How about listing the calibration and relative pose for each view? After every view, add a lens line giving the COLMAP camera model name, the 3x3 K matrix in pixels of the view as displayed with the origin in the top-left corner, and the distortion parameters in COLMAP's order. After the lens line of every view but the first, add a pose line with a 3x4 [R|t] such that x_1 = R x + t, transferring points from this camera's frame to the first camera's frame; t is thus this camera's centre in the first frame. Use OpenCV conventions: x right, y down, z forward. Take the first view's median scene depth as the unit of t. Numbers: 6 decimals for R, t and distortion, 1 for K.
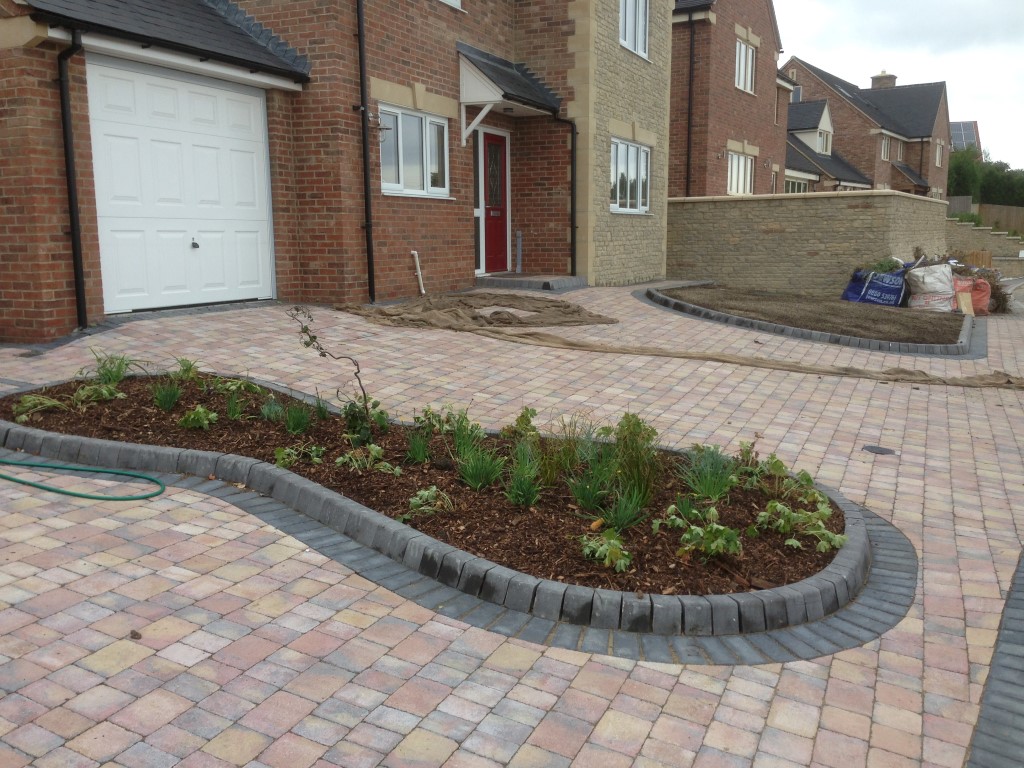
lens RADIAL K [[884.2, 0, 512.0], [0, 884.2, 384.0], [0, 0, 1]] dist [0.091551, -0.001043]
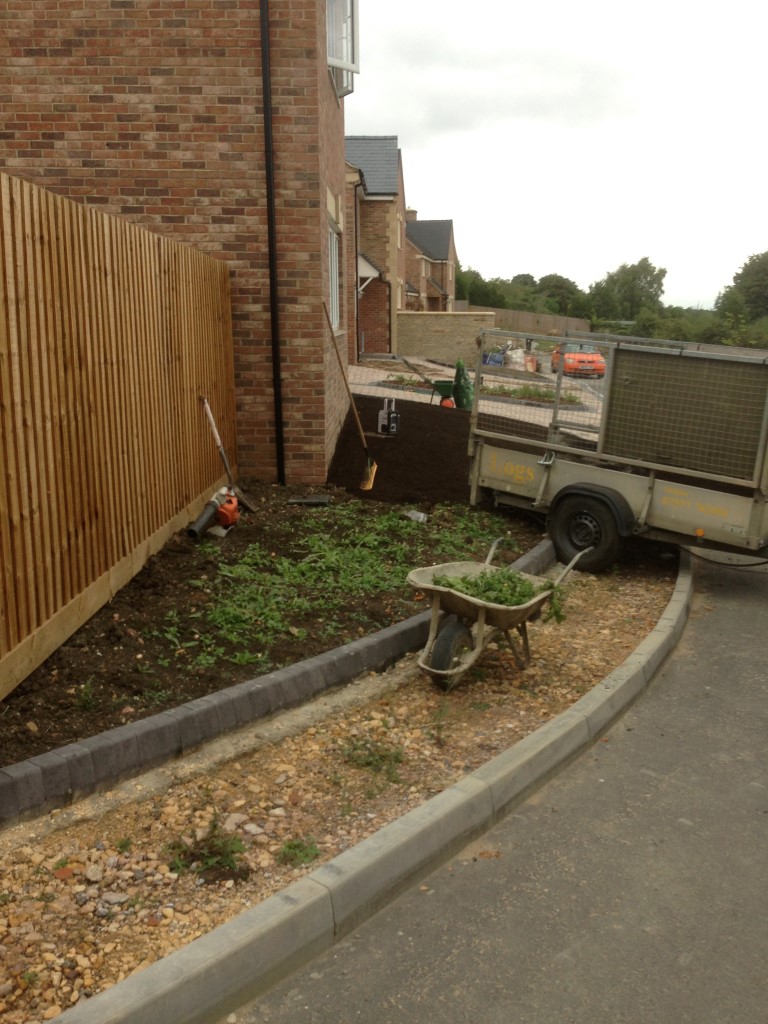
lens RADIAL K [[884.2, 0, 384.0], [0, 884.2, 512.0], [0, 0, 1]] dist [0.091551, -0.001043]
pose [[0.911865, -0.070692, 0.404357, -0.716070], [0.049849, 0.996839, 0.061859, 0.109485], [-0.407452, -0.036250, 0.912507, -0.834322]]
